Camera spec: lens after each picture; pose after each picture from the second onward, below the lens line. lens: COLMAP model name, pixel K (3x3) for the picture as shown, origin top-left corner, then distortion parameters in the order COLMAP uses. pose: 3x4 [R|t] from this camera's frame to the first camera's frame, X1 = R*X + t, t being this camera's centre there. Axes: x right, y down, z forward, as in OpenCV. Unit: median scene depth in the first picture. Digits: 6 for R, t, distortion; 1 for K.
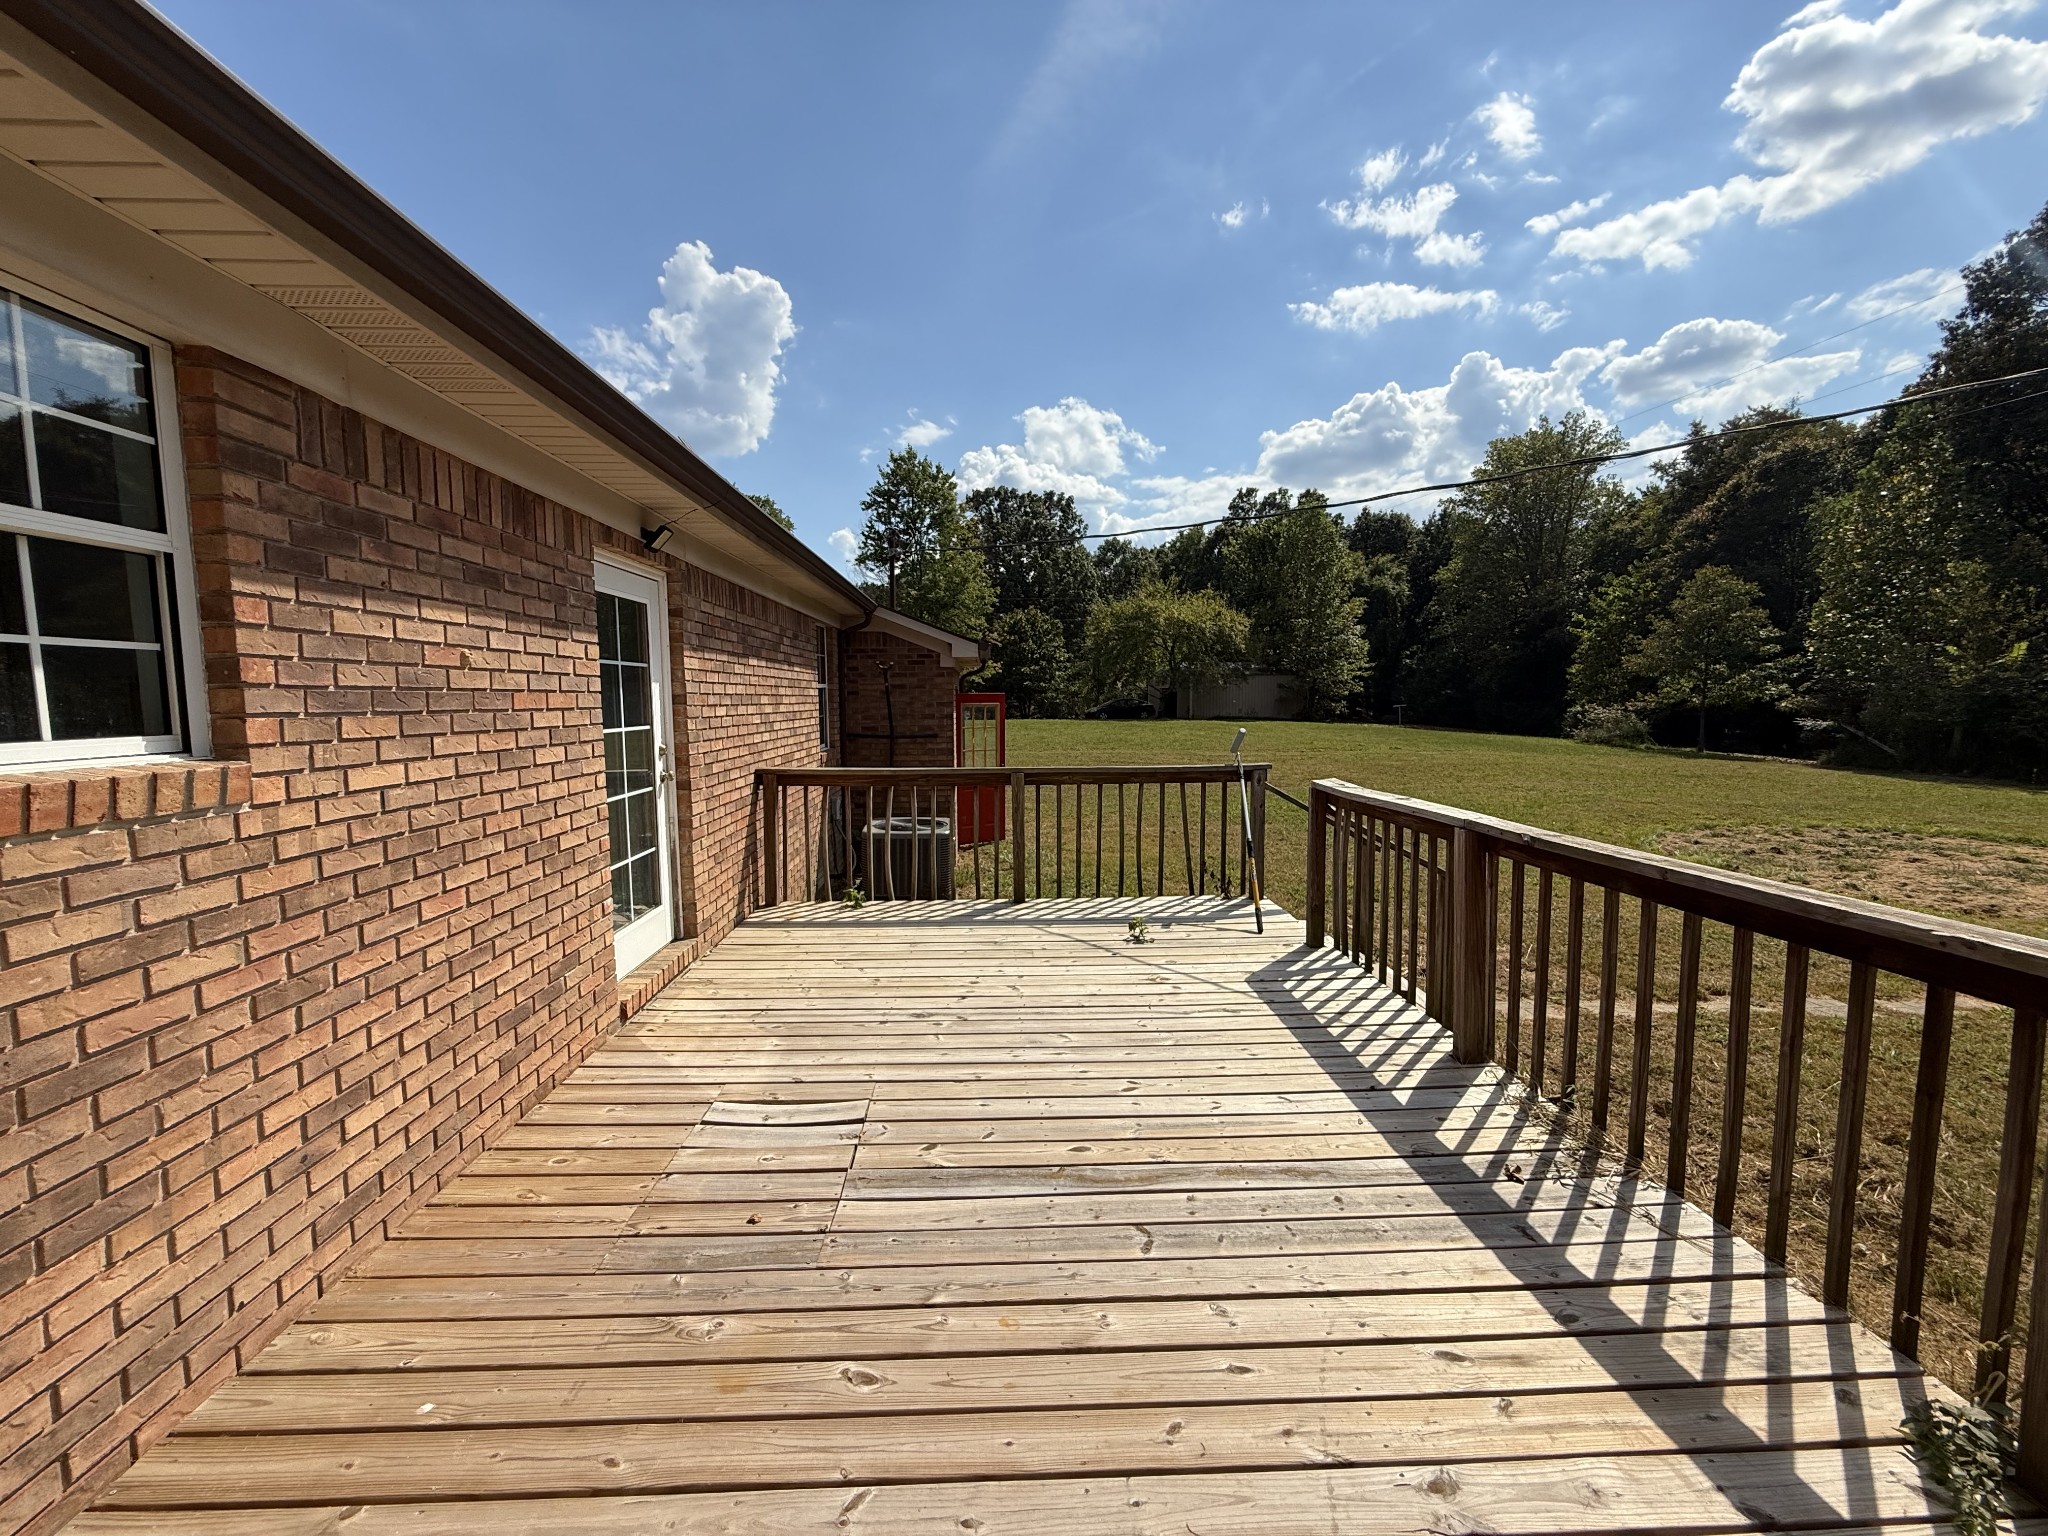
lens RADIAL K [[813.8, 0, 1017.3], [0, 813.8, 764.6], [0, 0, 1]] dist [0.000535, 0.000056]
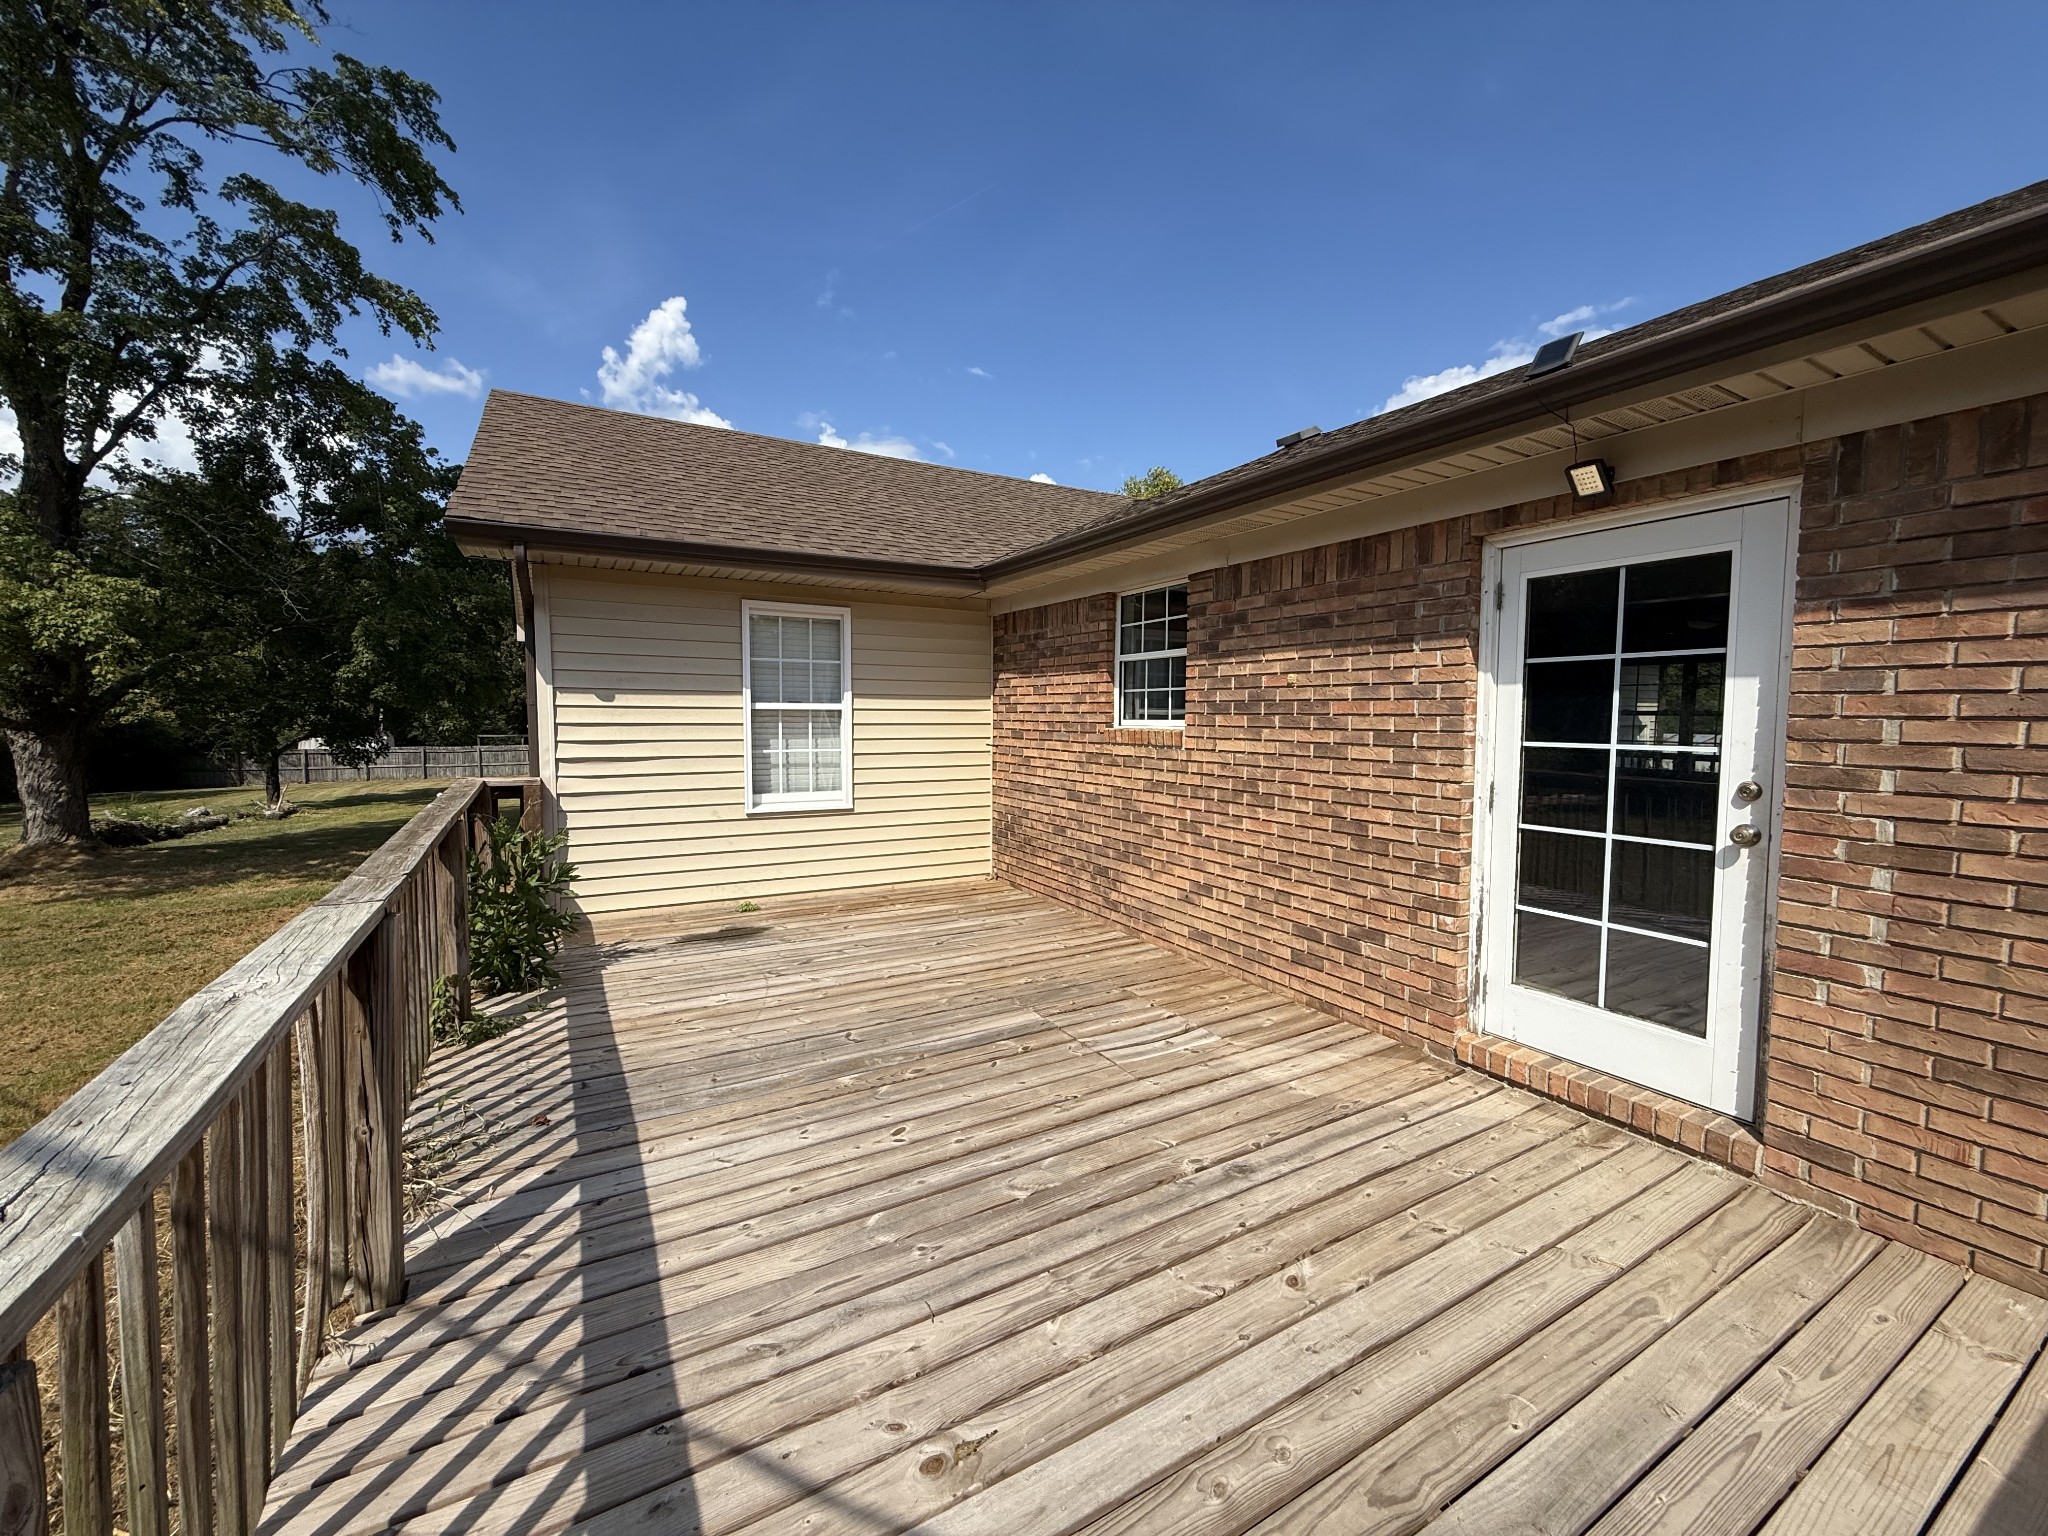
lens RADIAL K [[813.8, 0, 1022.2], [0, 813.8, 761.5], [0, 0, 1]] dist [0.000535, 0.000056]
pose [[-0.884528, 0.028033, -0.465644, 0.454256], [-0.038382, 0.990435, 0.132537, -0.145425], [0.464905, 0.135105, -0.874991, 1.912033]]
